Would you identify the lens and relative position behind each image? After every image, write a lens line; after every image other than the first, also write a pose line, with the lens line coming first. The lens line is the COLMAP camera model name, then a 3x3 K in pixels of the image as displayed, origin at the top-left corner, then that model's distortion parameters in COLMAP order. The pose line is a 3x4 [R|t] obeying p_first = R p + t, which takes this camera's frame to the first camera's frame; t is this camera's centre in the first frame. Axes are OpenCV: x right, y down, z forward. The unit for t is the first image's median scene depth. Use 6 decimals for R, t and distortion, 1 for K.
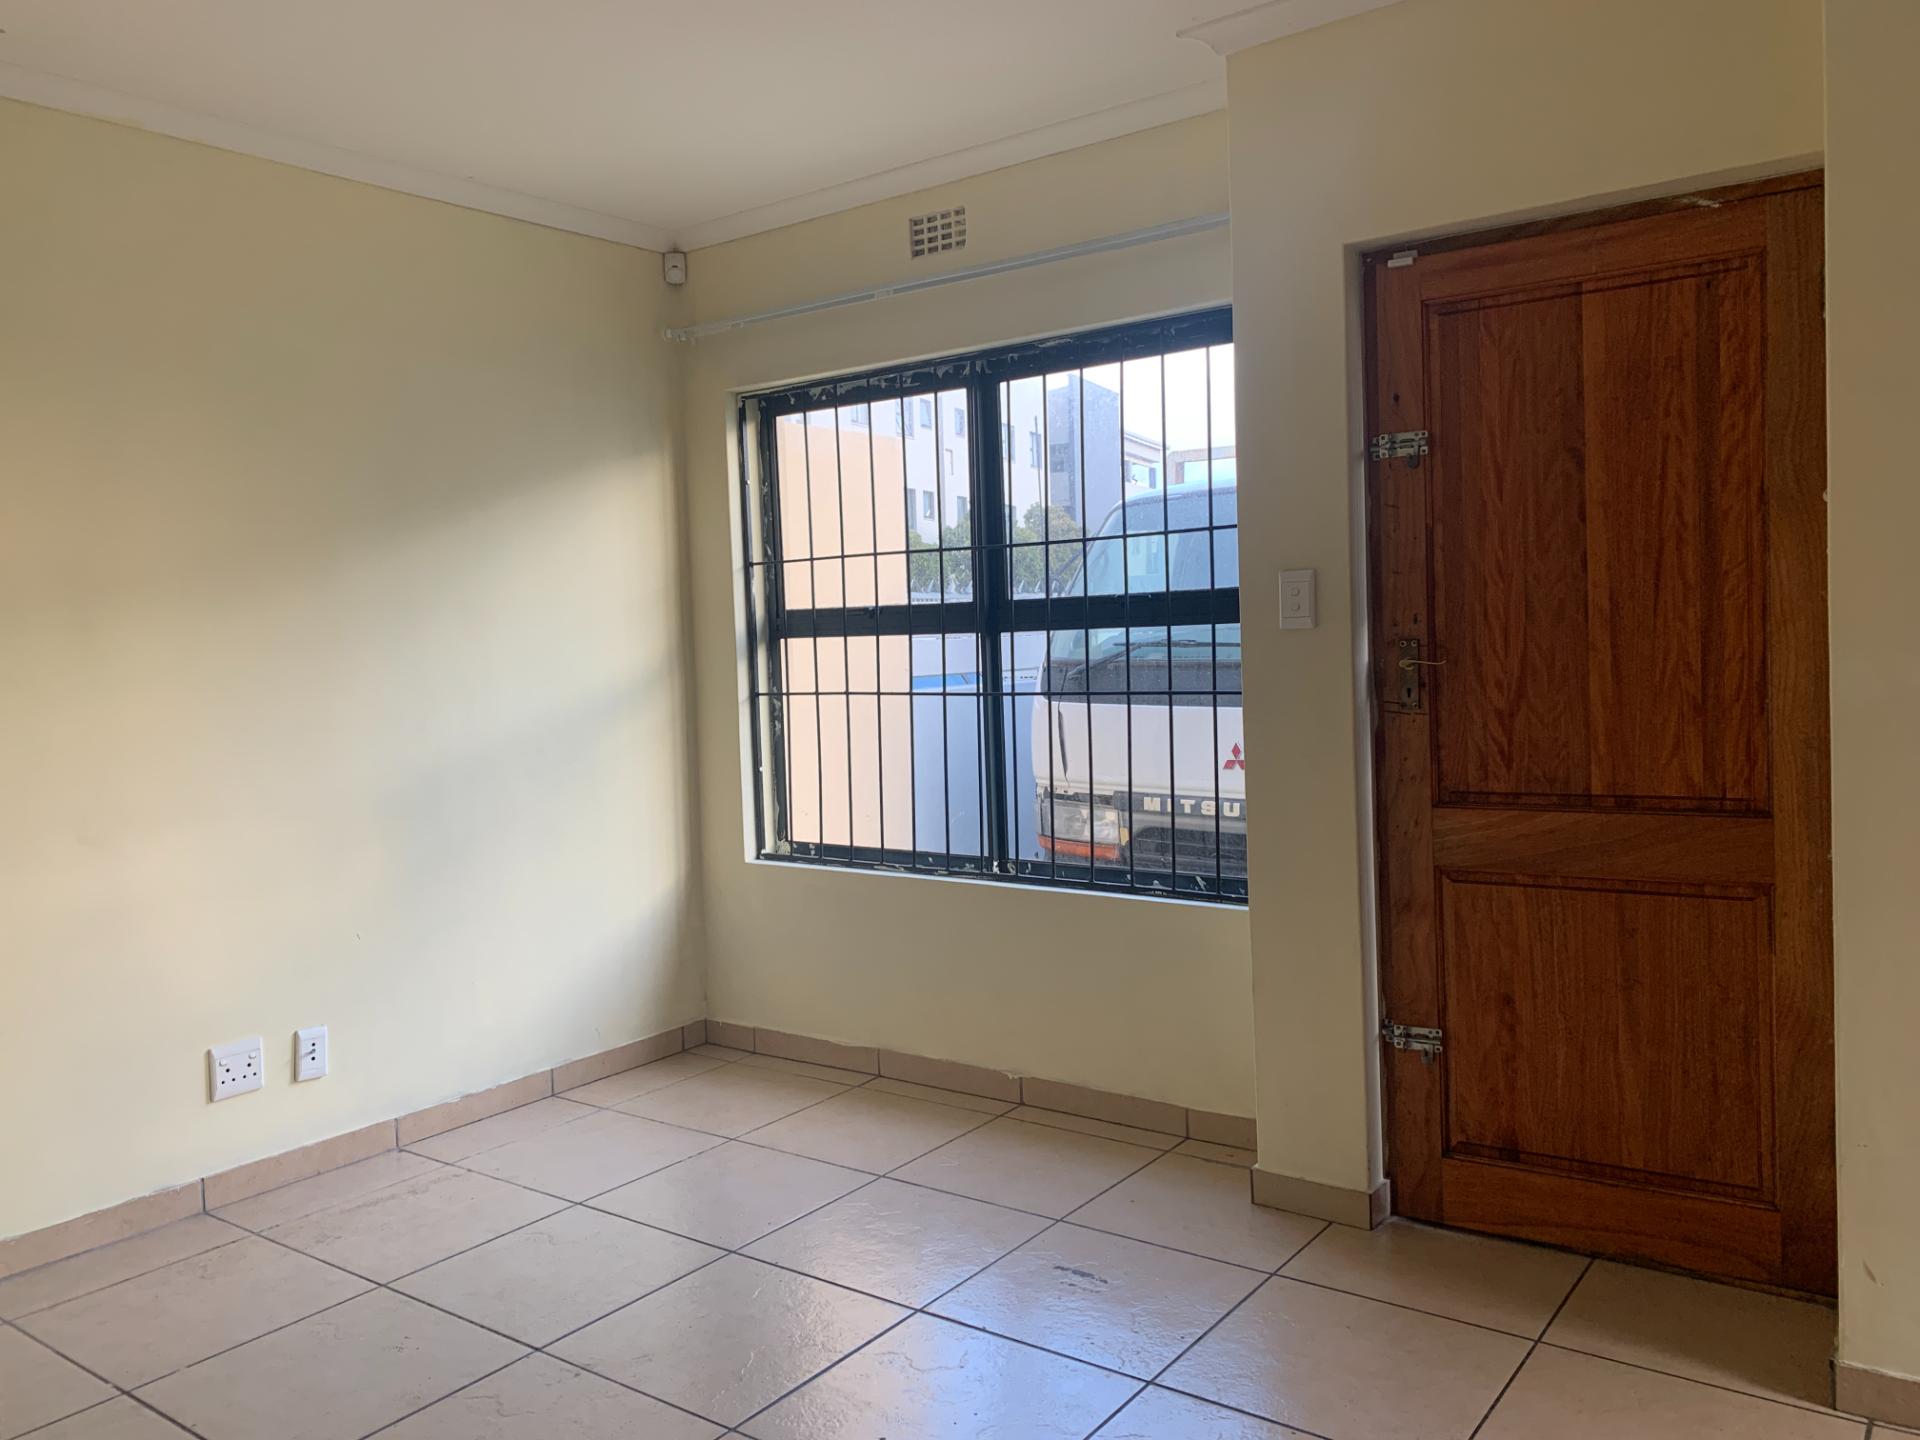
lens RADIAL K [[1466.3, 0, 951.8], [0, 1466.3, 698.3], [0, 0, 1]] dist [0.047769, -0.051830]
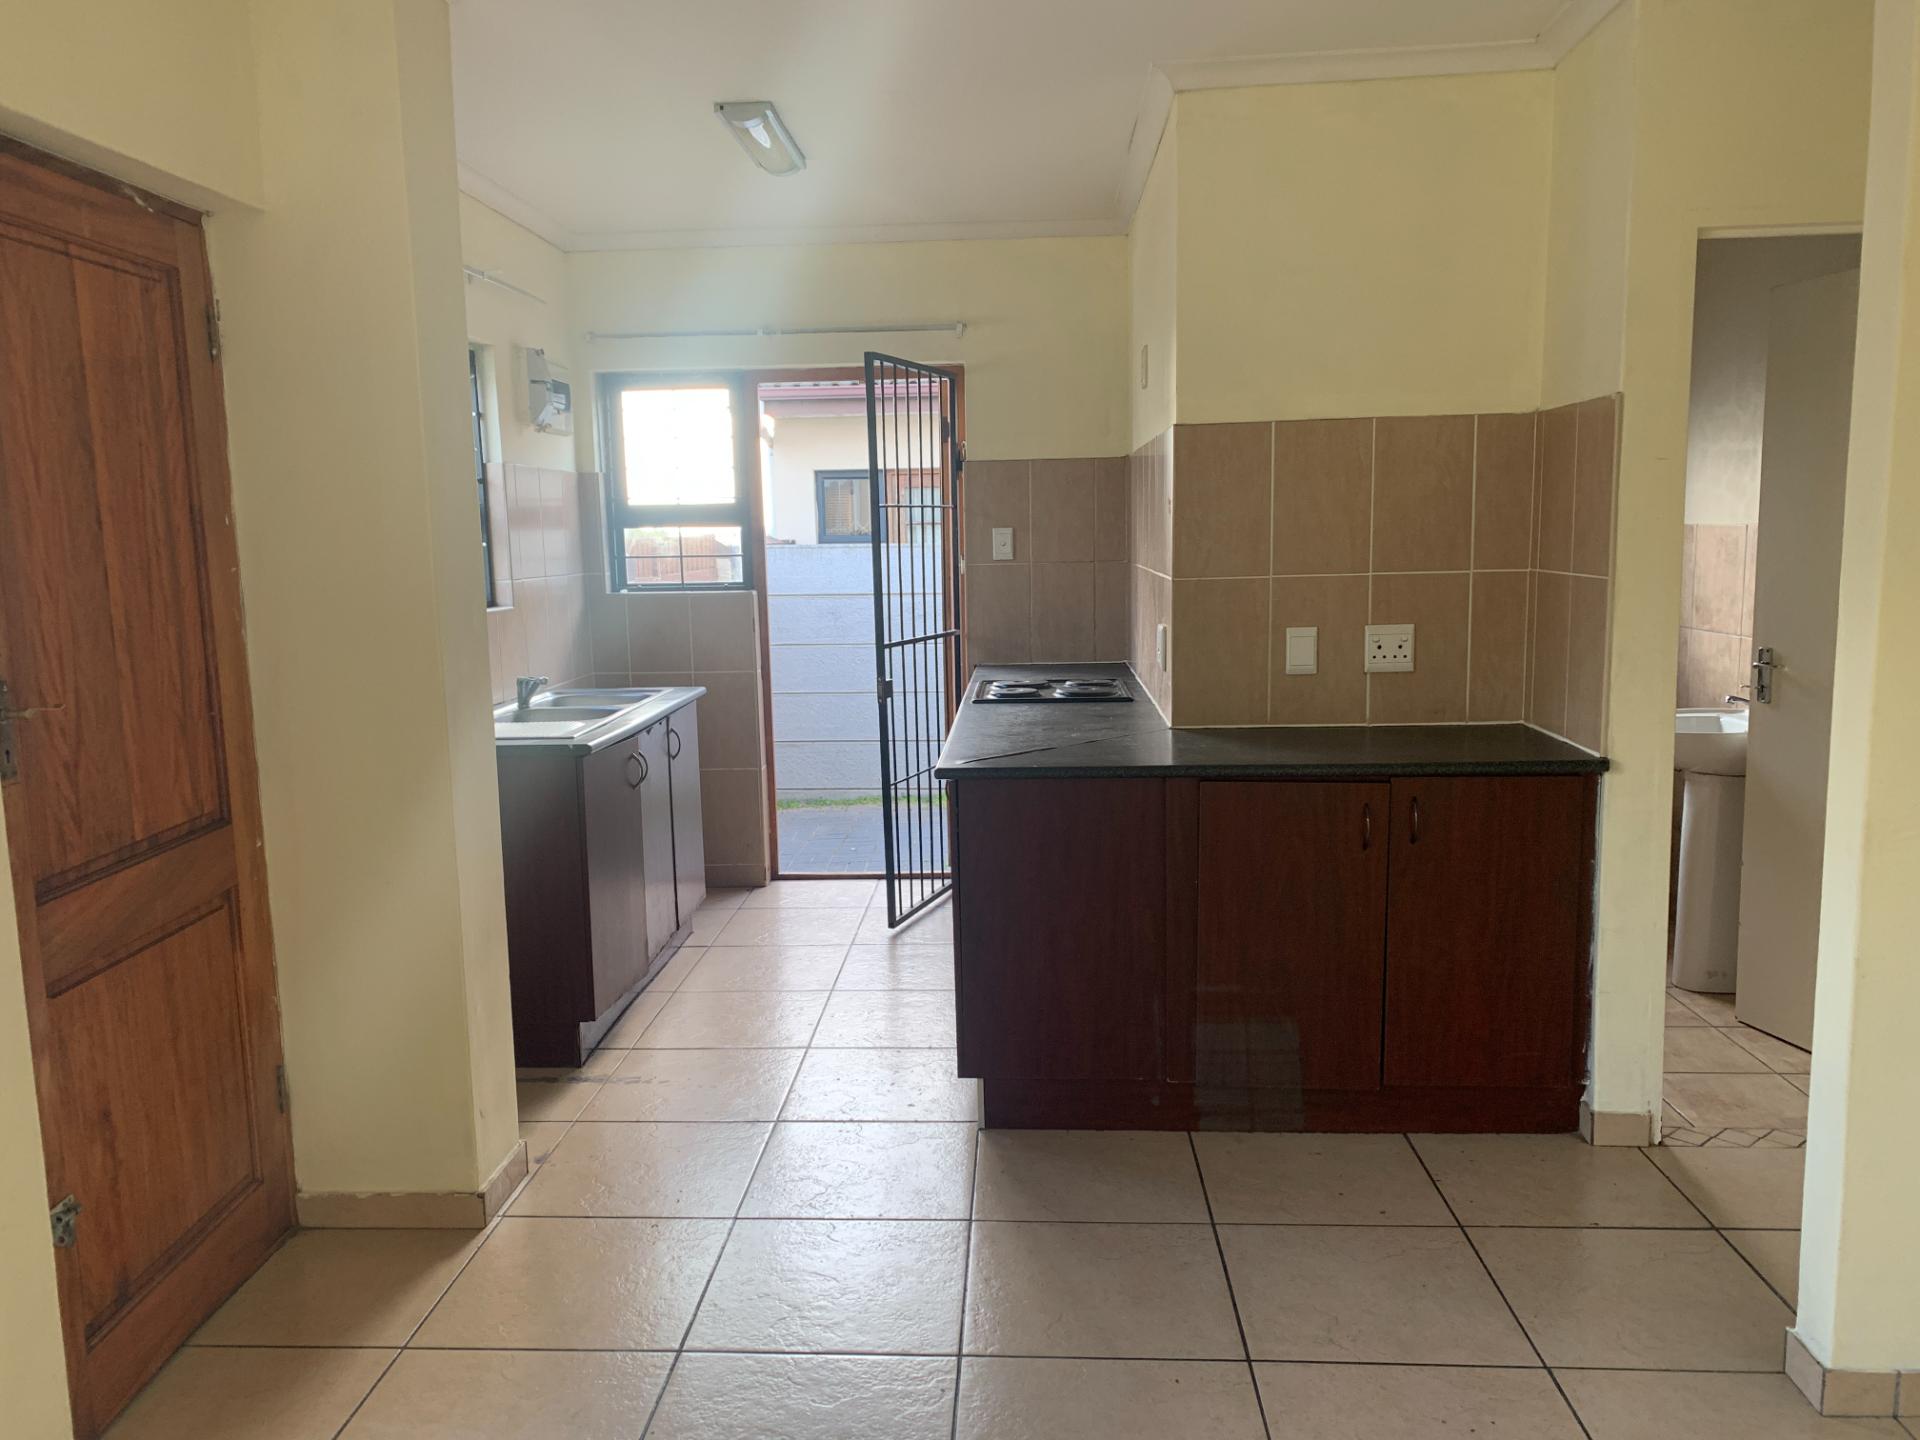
lens RADIAL K [[1466.3, 0, 933.6], [0, 1466.3, 732.1], [0, 0, 1]] dist [0.047769, -0.051830]
pose [[-0.542553, -0.072282, 0.836906, -0.472440], [0.079268, 0.987440, 0.136672, -0.069464], [-0.836273, 0.140492, -0.530008, 0.900111]]
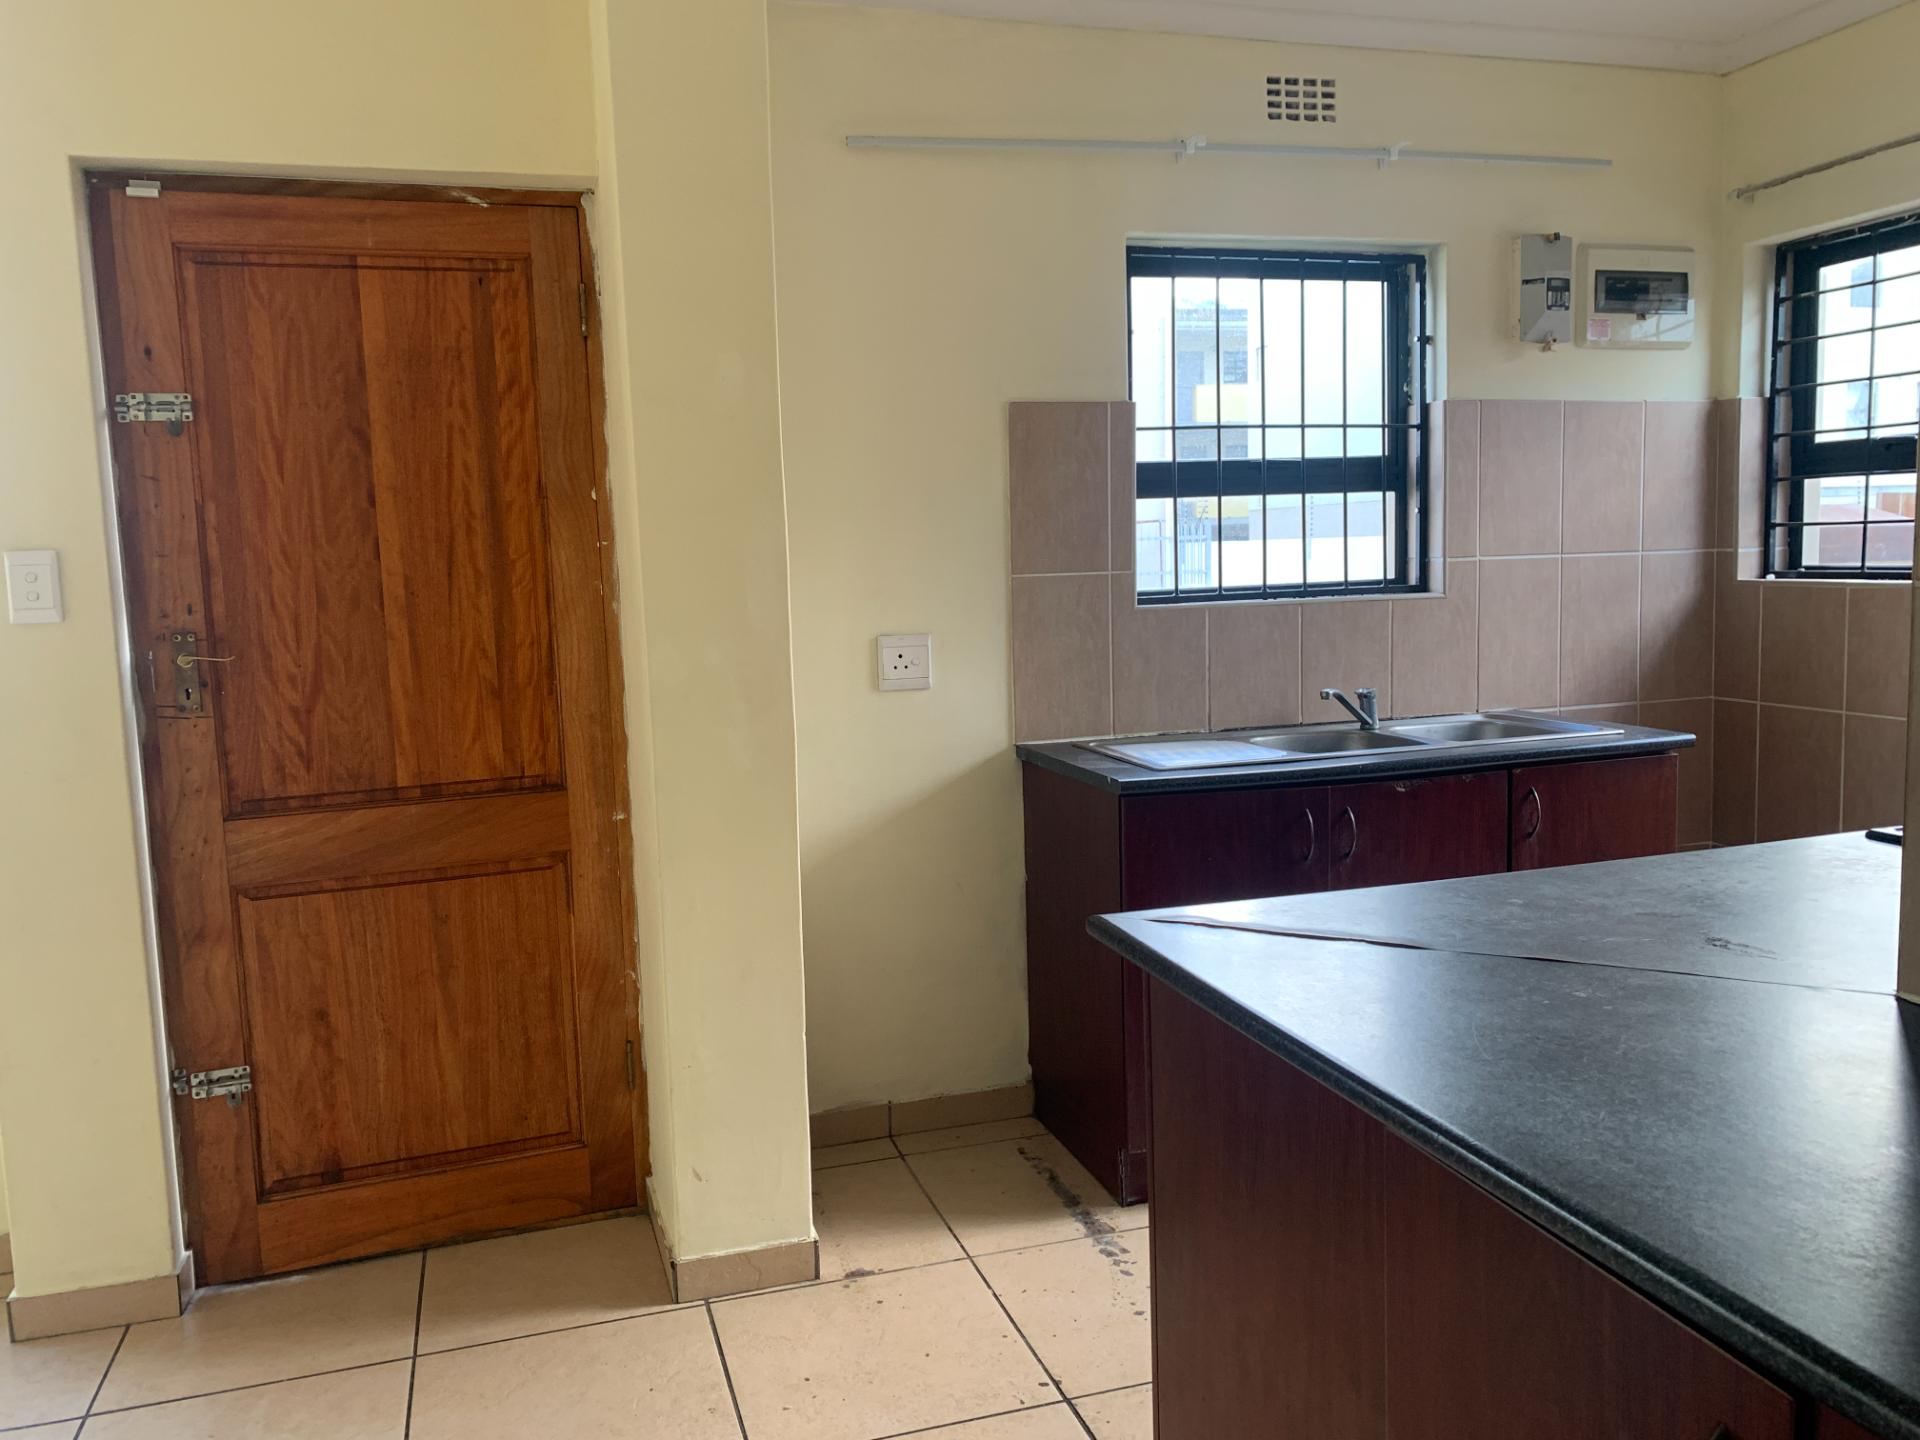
lens RADIAL K [[1466.3, 0, 937.0], [0, 1466.3, 700.1], [0, 0, 1]] dist [0.047769, -0.051830]
pose [[0.597244, -0.067672, 0.799200, -0.110959], [0.049142, 0.997650, 0.047752, -0.018094], [-0.800553, 0.010755, 0.599166, 0.108722]]
